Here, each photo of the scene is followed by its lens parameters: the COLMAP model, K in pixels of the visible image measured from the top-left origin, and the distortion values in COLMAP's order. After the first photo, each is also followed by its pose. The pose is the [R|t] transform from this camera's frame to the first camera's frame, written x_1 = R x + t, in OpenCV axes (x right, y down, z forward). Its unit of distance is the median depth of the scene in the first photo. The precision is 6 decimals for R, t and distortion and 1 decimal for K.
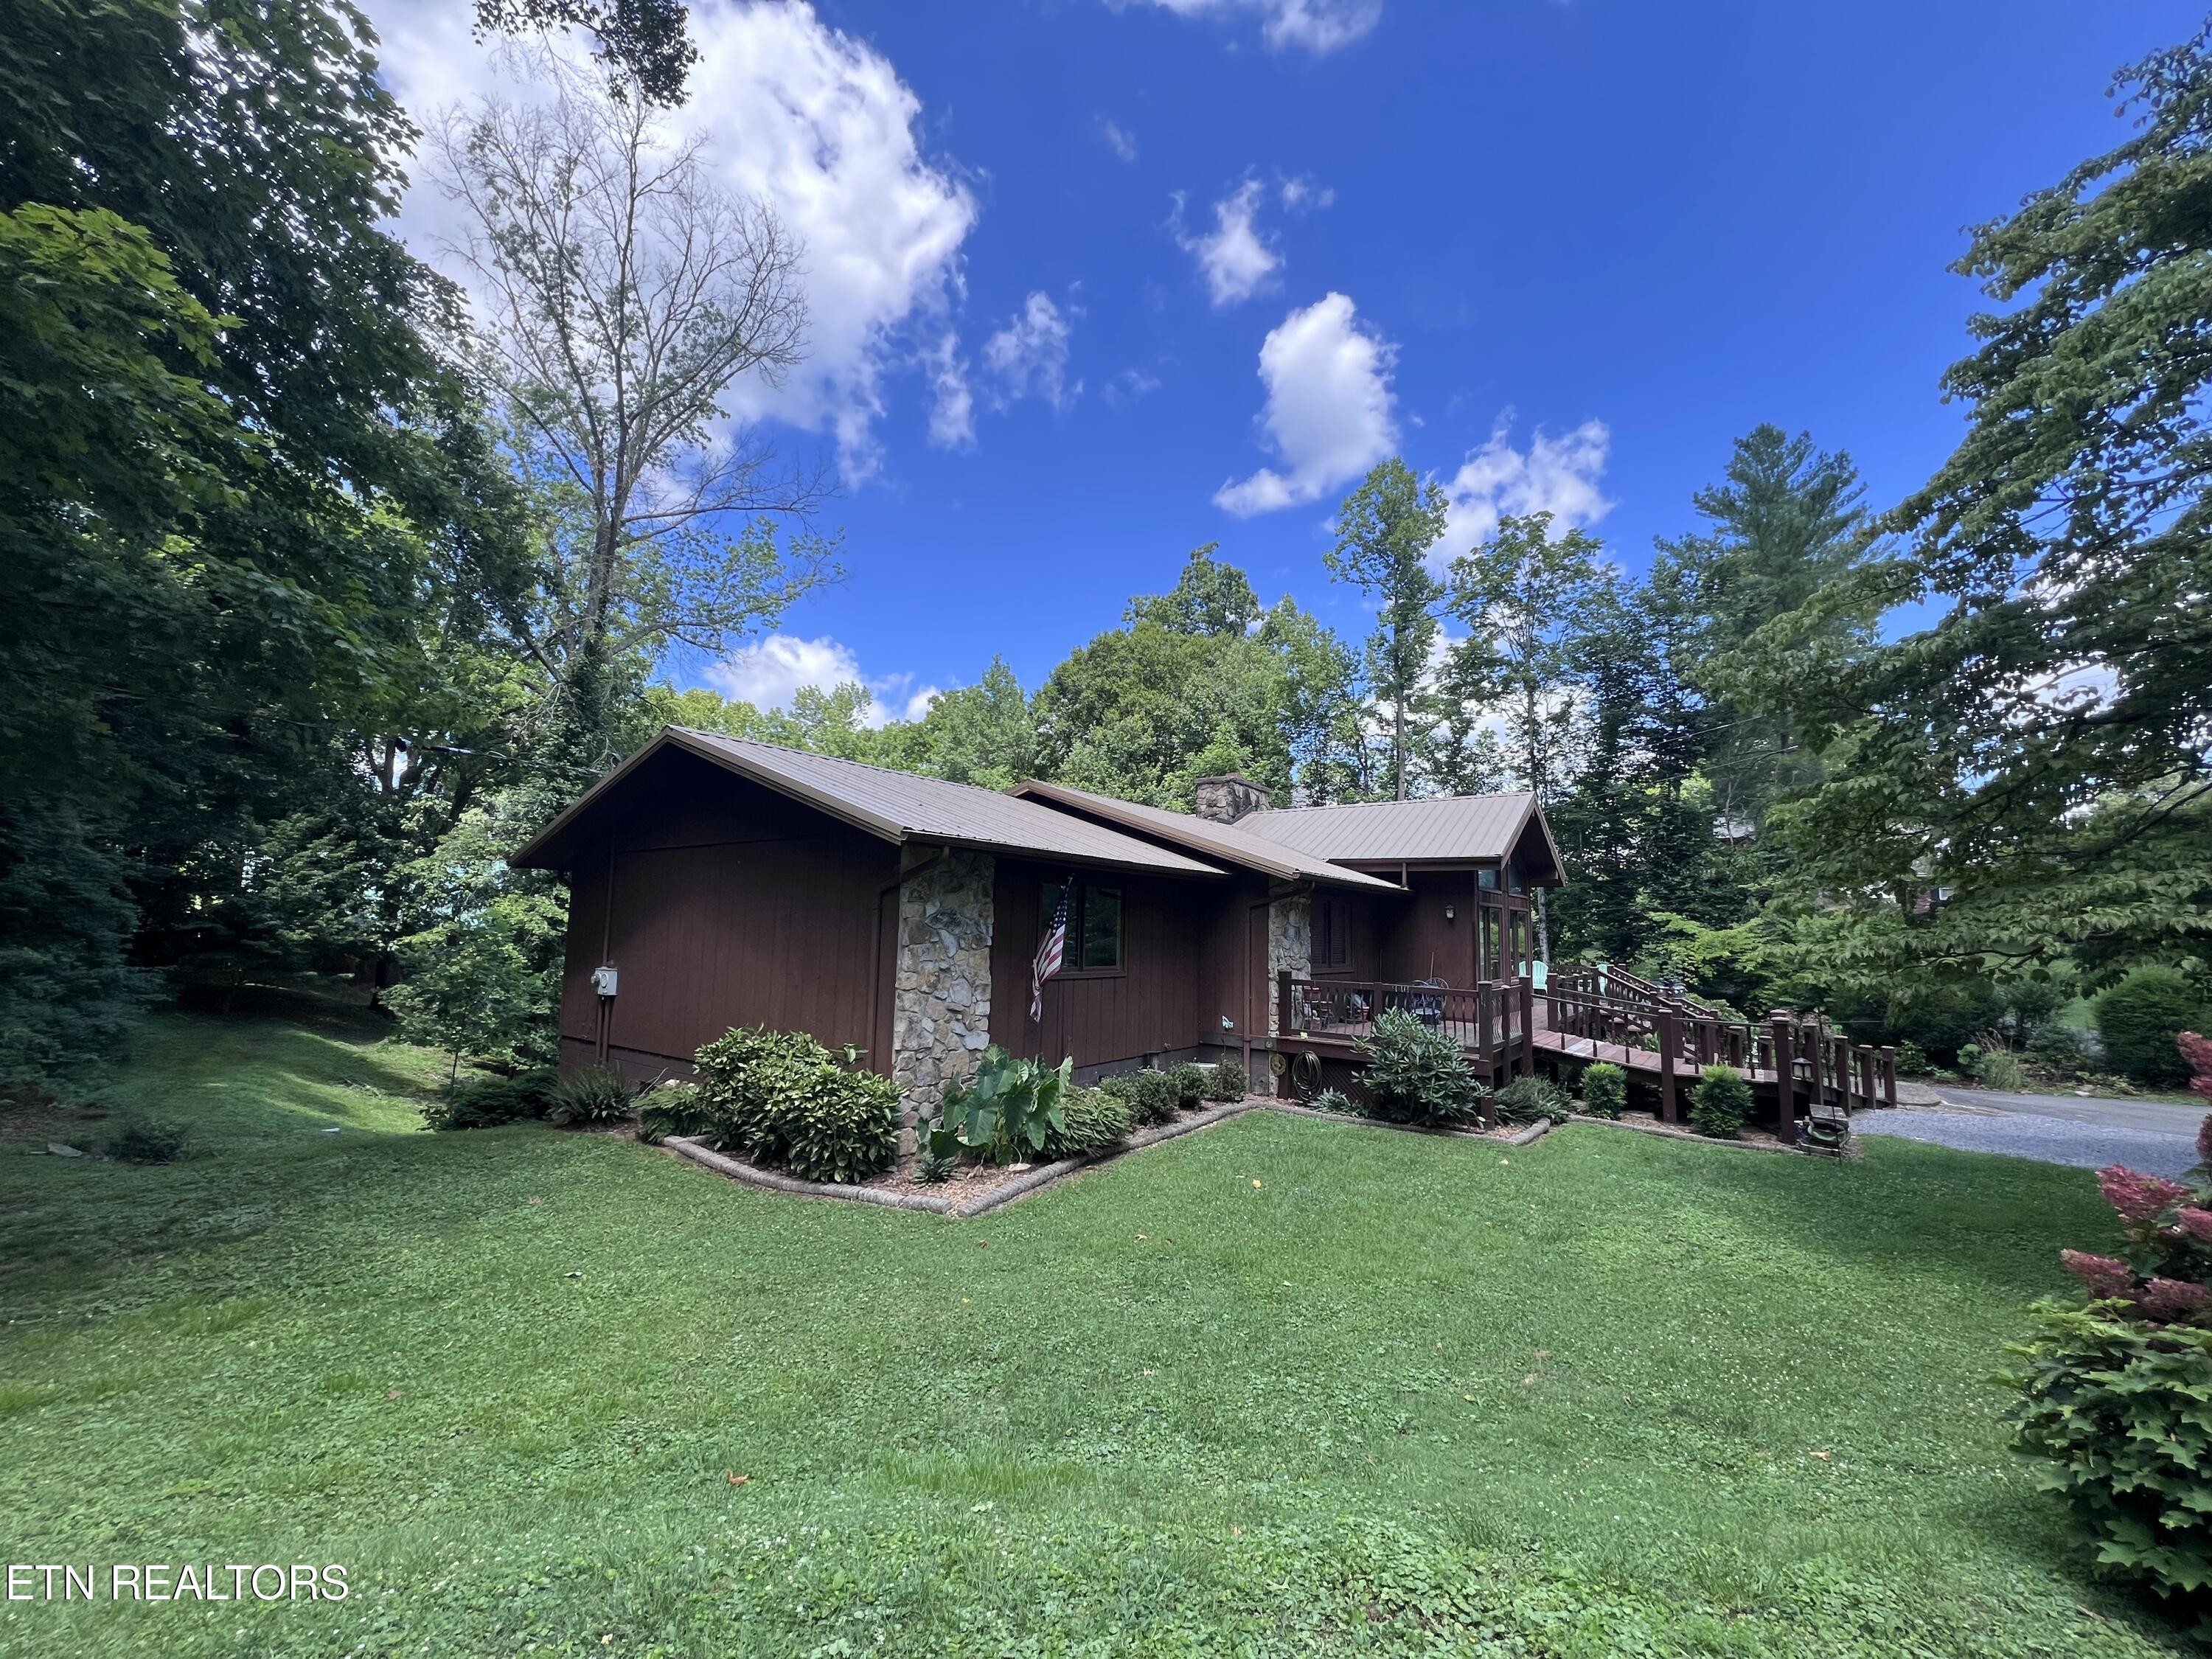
lens RADIAL K [[878.0, 0, 1110.5], [0, 878.0, 826.5], [0, 0, 1]] dist [-0.013052, 0.000249]
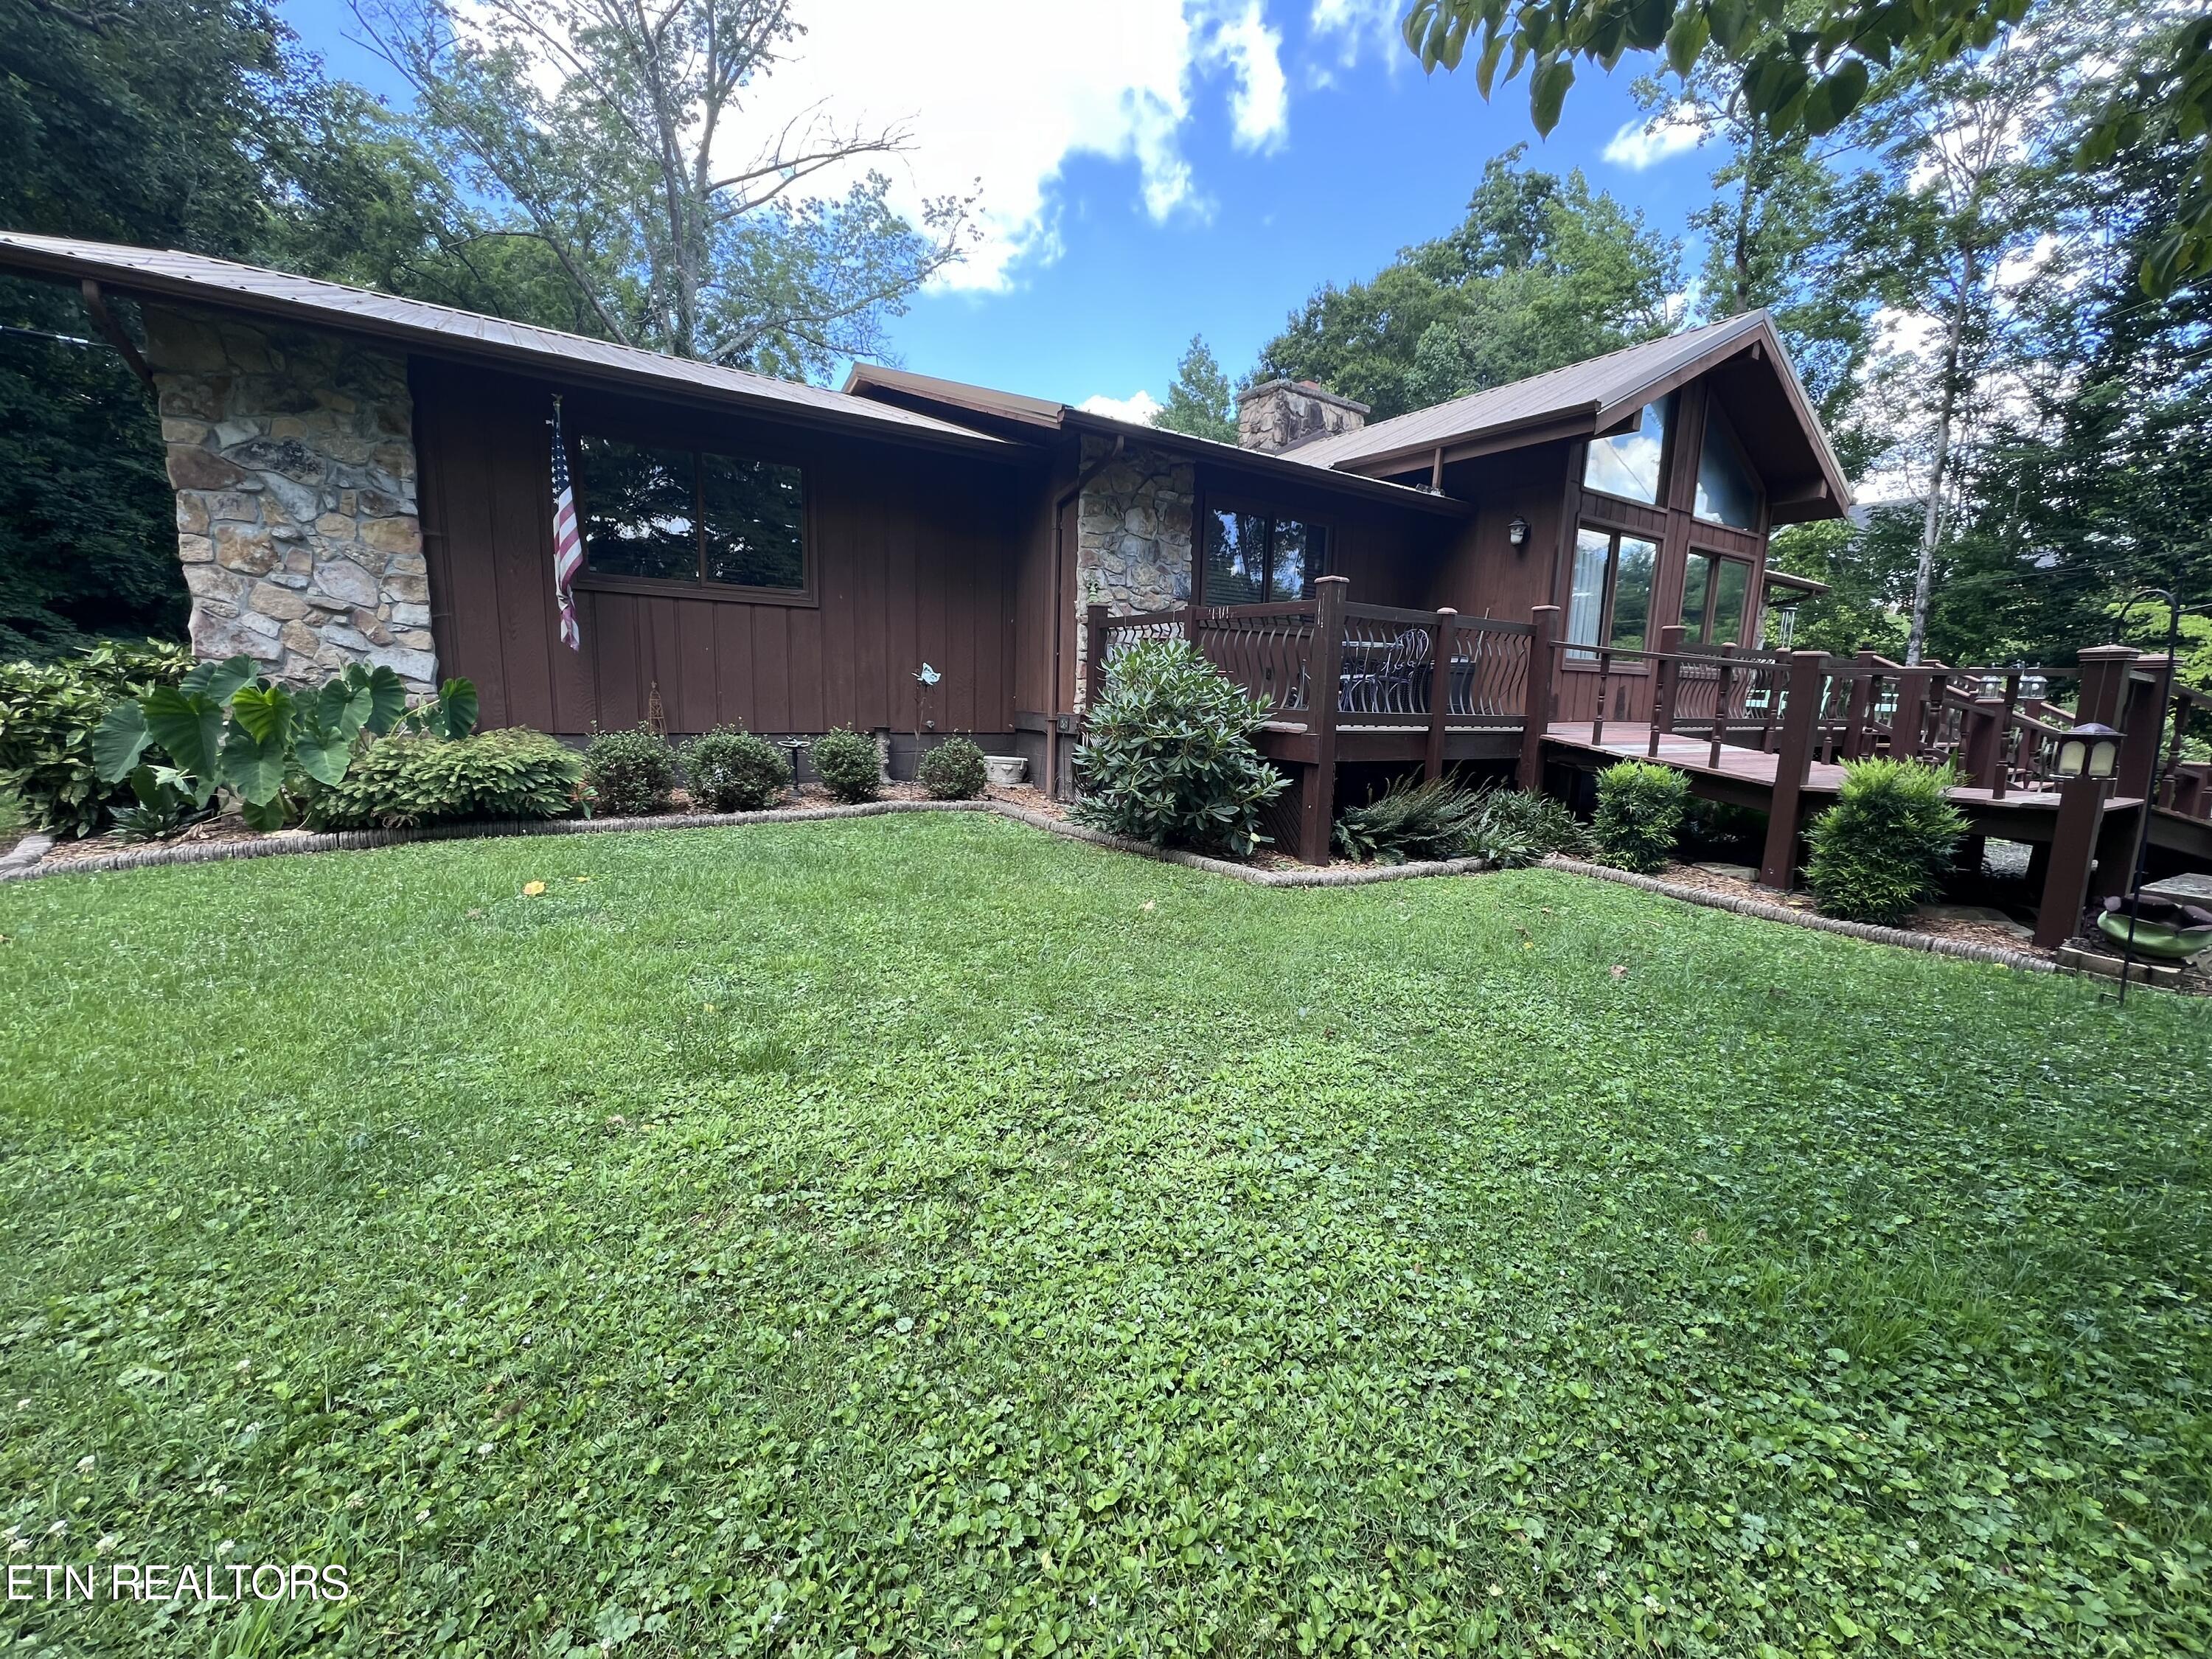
lens RADIAL K [[878.0, 0, 1110.5], [0, 878.0, 826.5], [0, 0, 1]] dist [-0.013052, 0.000249]
pose [[0.940908, 0.054113, -0.334312, 0.487787], [0.032726, 0.968004, 0.248790, 0.188394], [0.337079, -0.245029, 0.909032, 0.481908]]
